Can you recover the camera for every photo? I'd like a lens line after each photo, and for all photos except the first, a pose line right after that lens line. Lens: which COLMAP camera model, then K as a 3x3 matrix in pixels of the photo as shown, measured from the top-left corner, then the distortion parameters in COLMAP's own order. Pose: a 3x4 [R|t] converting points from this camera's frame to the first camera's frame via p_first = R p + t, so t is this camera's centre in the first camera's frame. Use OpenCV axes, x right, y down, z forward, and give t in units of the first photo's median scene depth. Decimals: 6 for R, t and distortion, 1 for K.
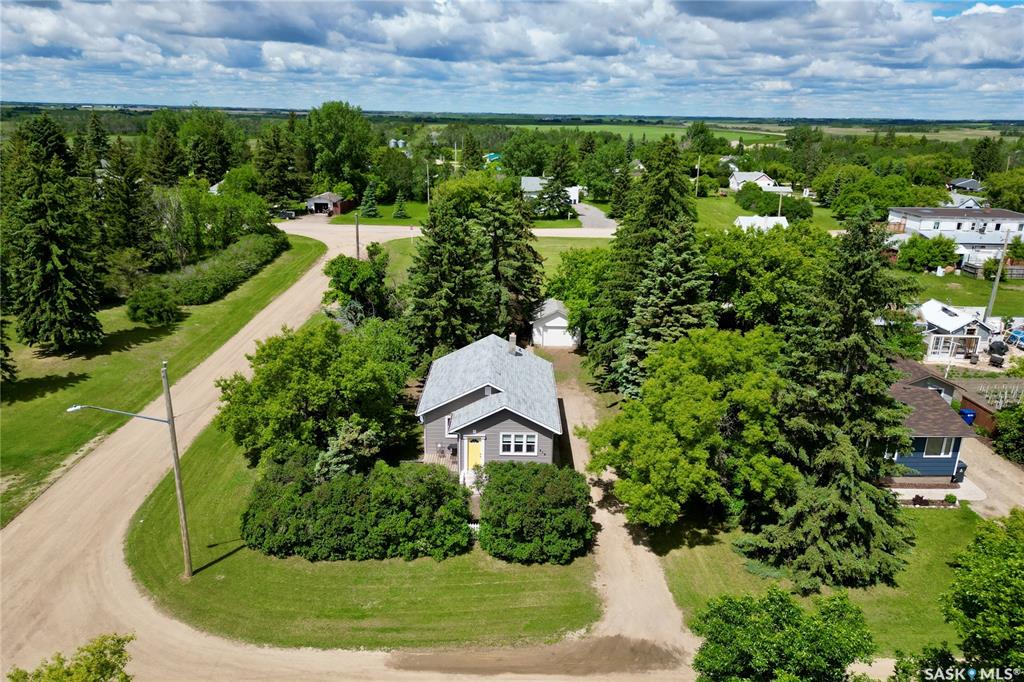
lens RADIAL K [[644.6, 0, 517.8], [0, 644.6, 381.5], [0, 0, 1]] dist [0.030514, -0.021402]
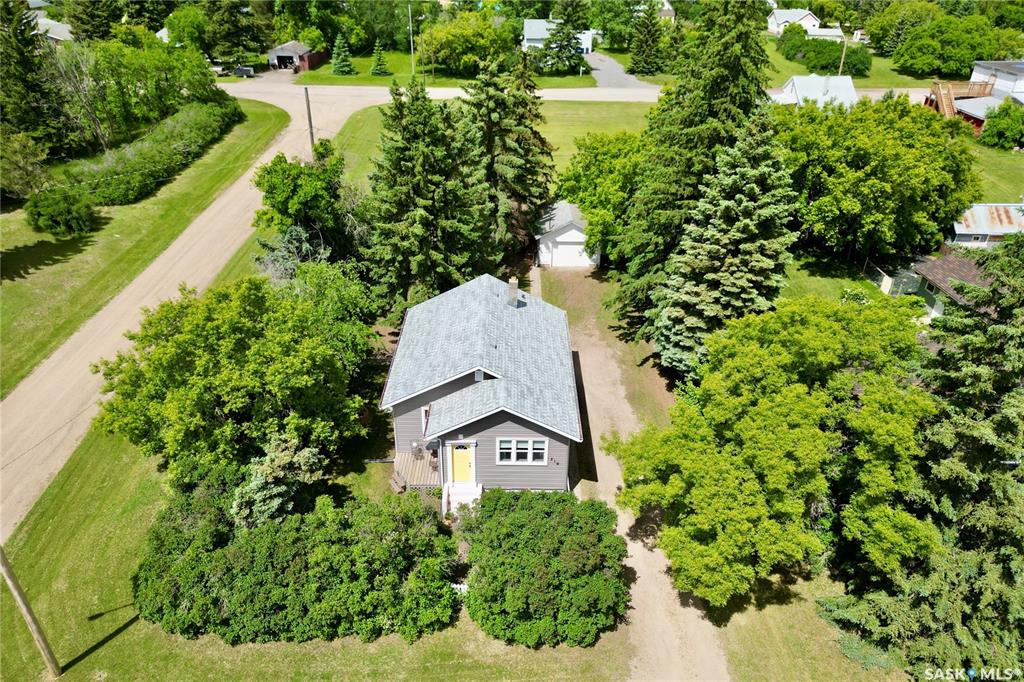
lens RADIAL K [[644.6, 0, 517.8], [0, 644.6, 381.5], [0, 0, 1]] dist [0.030514, -0.021402]
pose [[0.999987, -0.002612, -0.004321, -0.000052], [0.003459, 0.977776, 0.209625, -0.109114], [0.003677, -0.209637, 0.977772, 0.255752]]
